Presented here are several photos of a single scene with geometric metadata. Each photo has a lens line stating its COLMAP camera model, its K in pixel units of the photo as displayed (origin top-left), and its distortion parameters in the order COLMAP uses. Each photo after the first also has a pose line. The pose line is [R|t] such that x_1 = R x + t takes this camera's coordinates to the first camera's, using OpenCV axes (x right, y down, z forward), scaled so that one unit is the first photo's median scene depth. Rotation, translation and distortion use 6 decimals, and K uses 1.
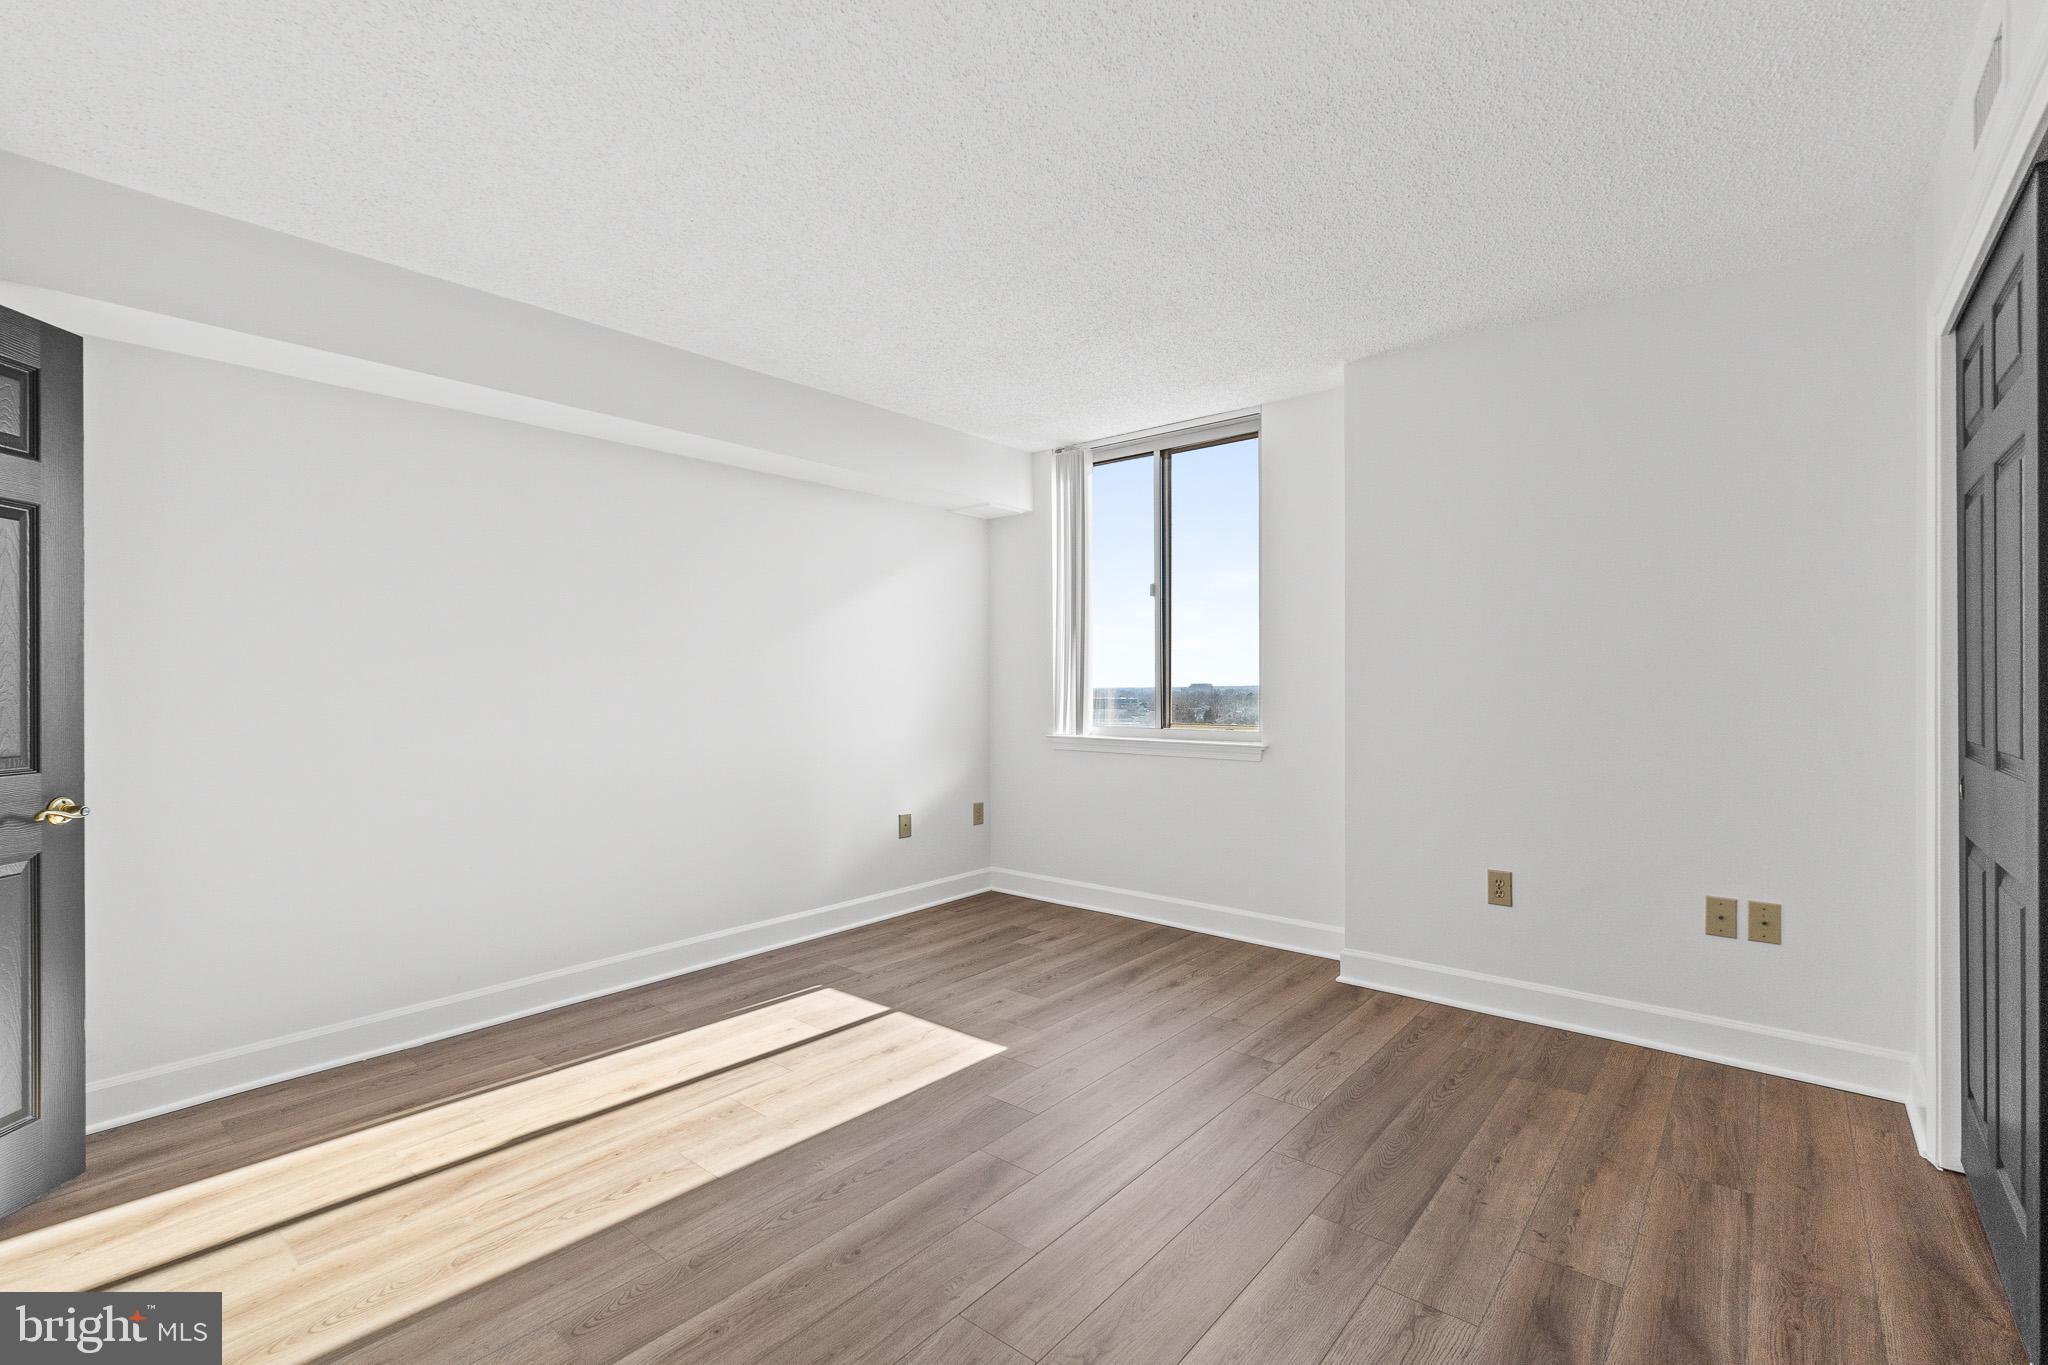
lens RADIAL K [[909.1, 0, 1020.3], [0, 909.1, 675.6], [0, 0, 1]] dist [-0.002042, -0.000147]
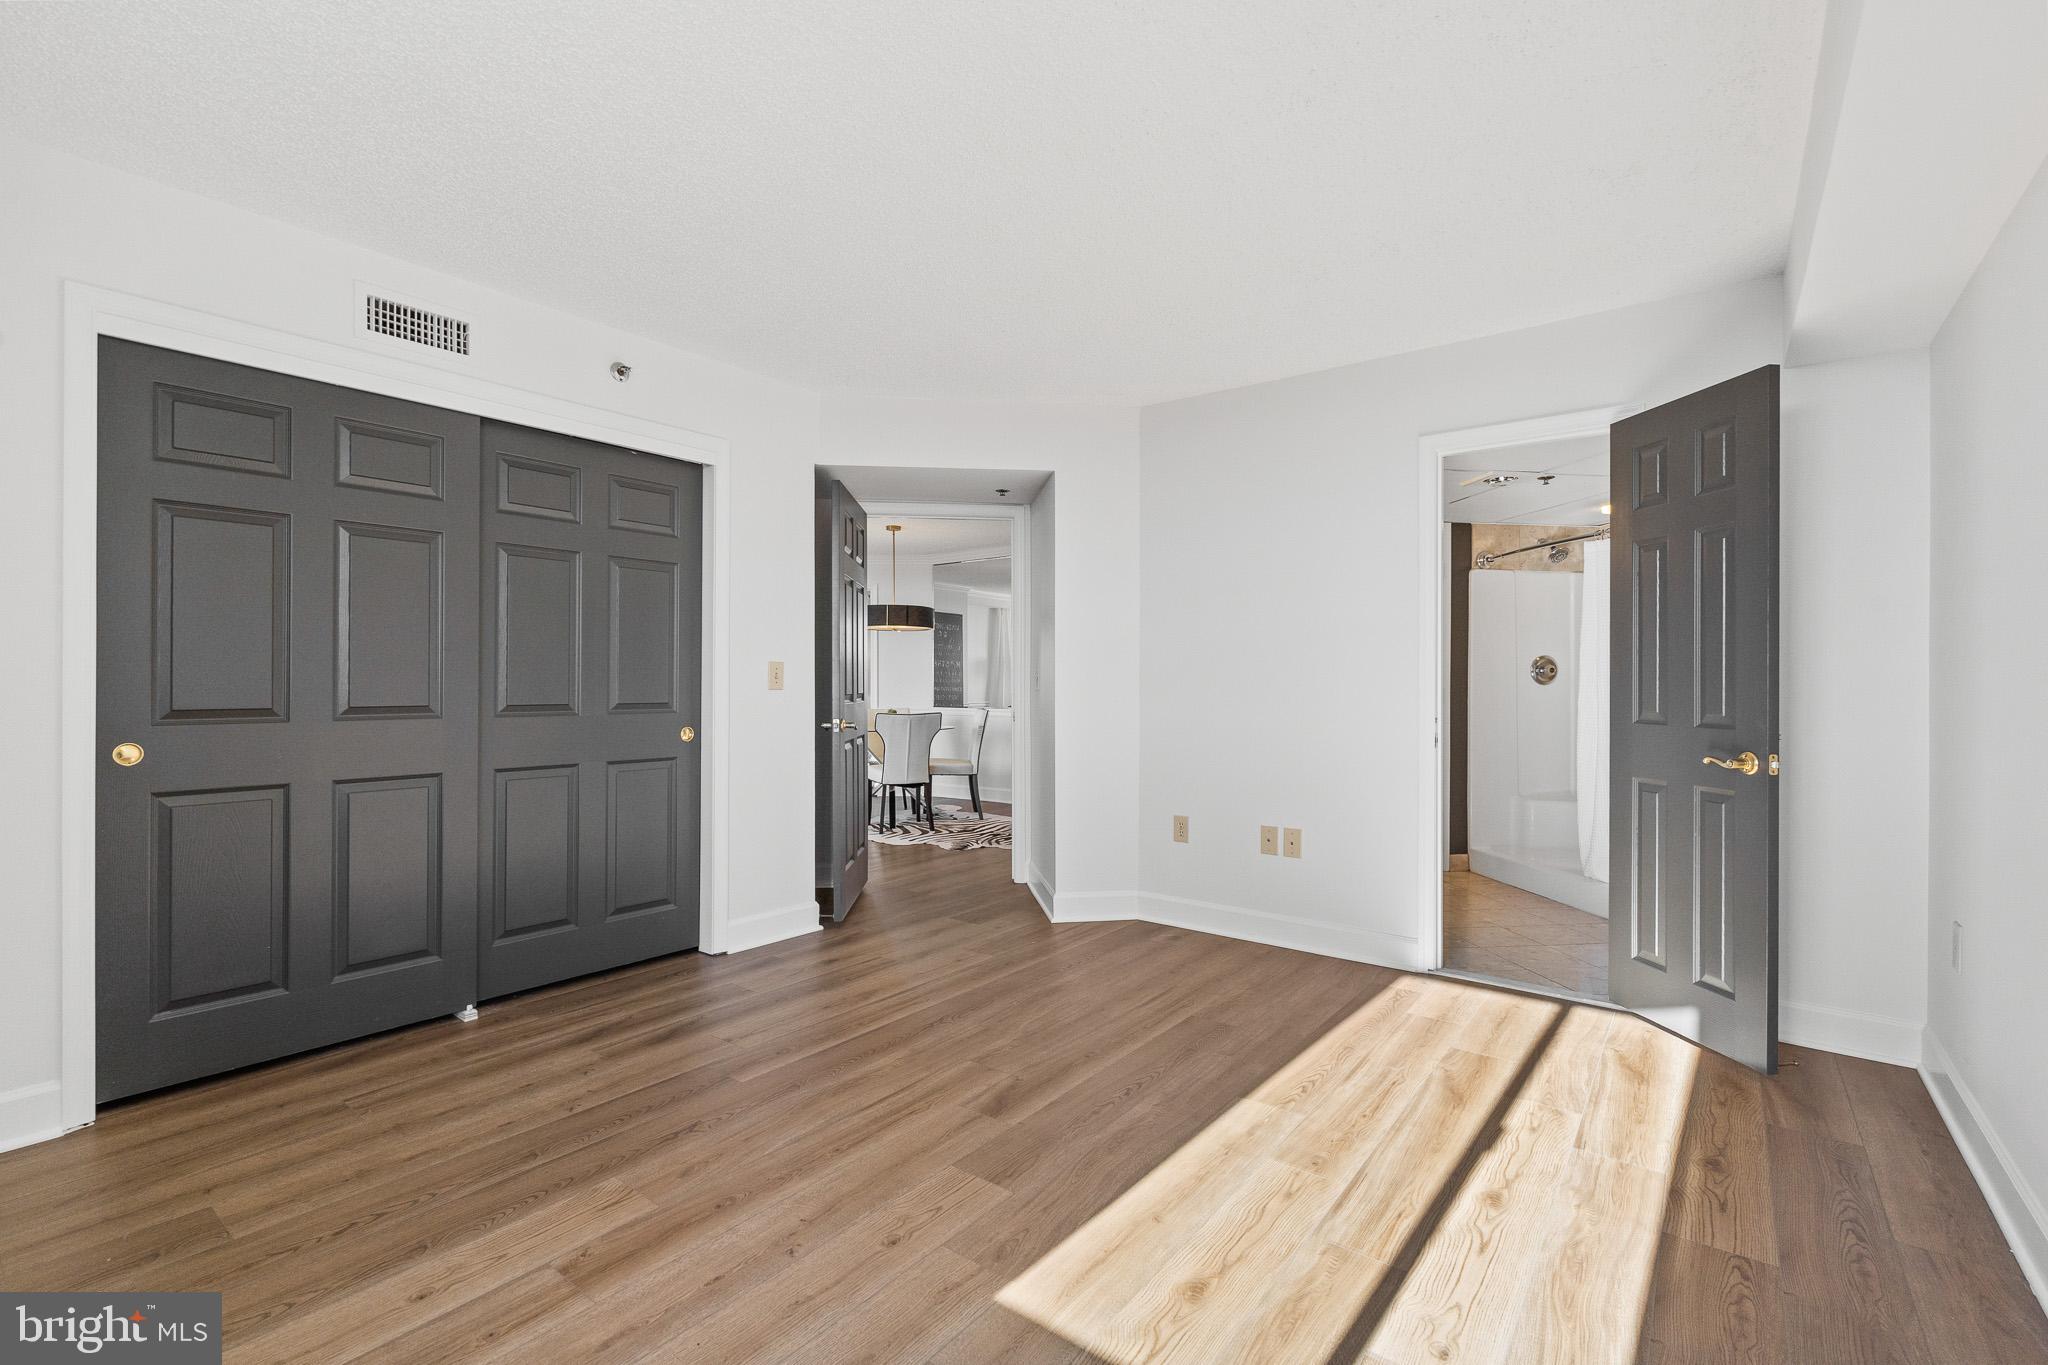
lens RADIAL K [[909.1, 0, 1020.3], [0, 909.1, 675.6], [0, 0, 1]] dist [-0.002042, -0.000147]
pose [[-0.999165, 0.000131, -0.040846, -0.007953], [0.000695, 0.999905, -0.013794, 0.030124], [0.040840, -0.013811, -0.999070, 1.464287]]
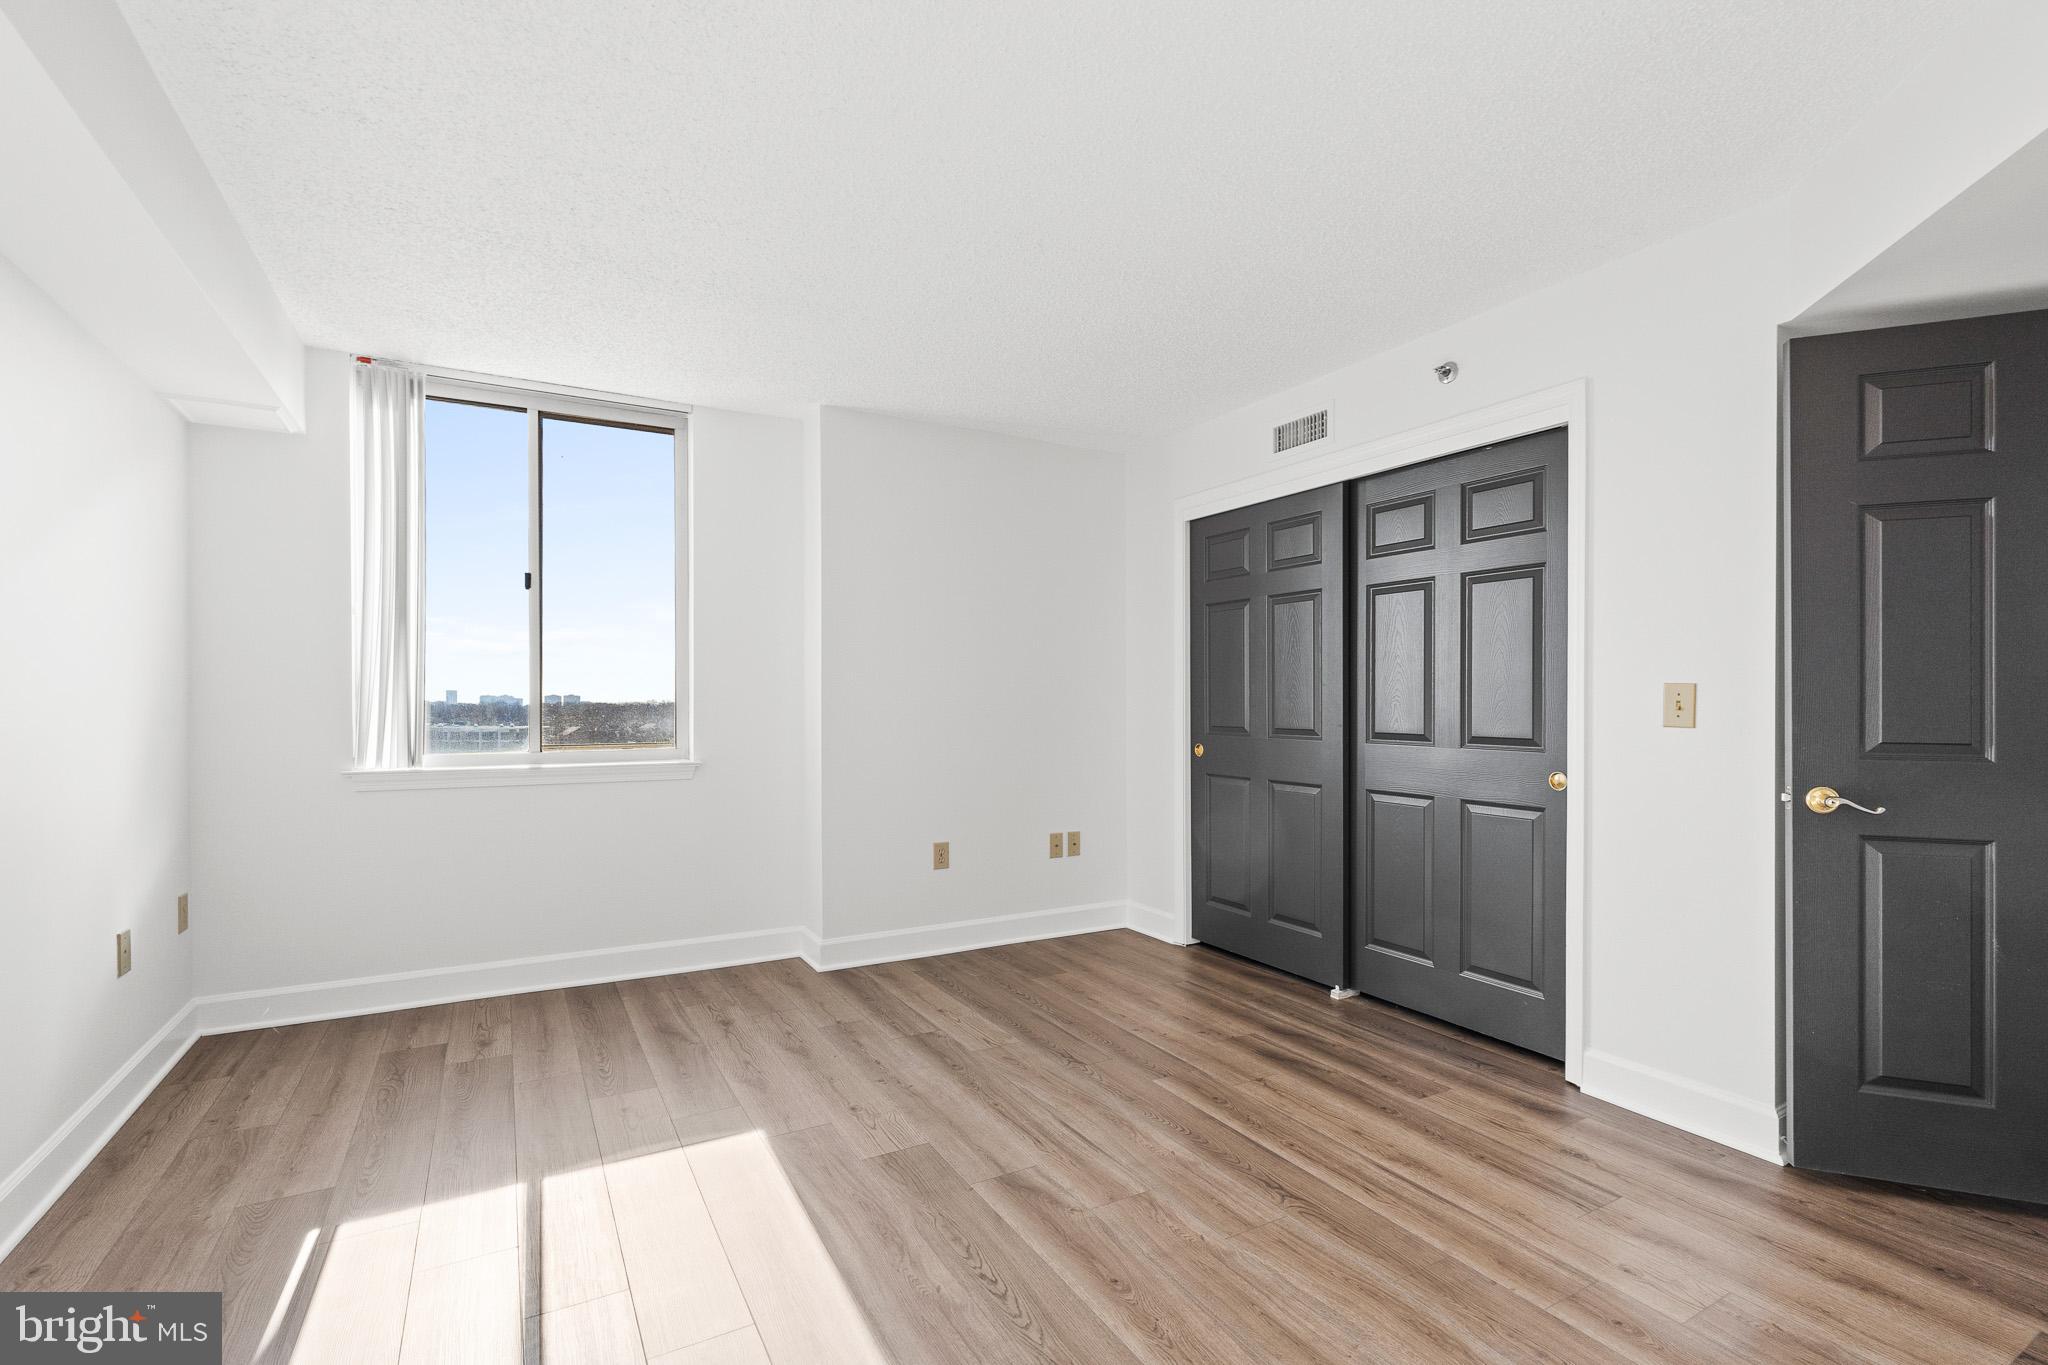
lens RADIAL K [[912.7, 0, 1013.2], [0, 912.7, 689.1], [0, 0, 1]] dist [-0.003386, 0.000150]
pose [[0.352845, 0.016538, 0.935536, -0.673413], [-0.008518, 0.999859, -0.014463, 0.015333], [-0.935643, -0.002866, 0.352936, 0.457341]]
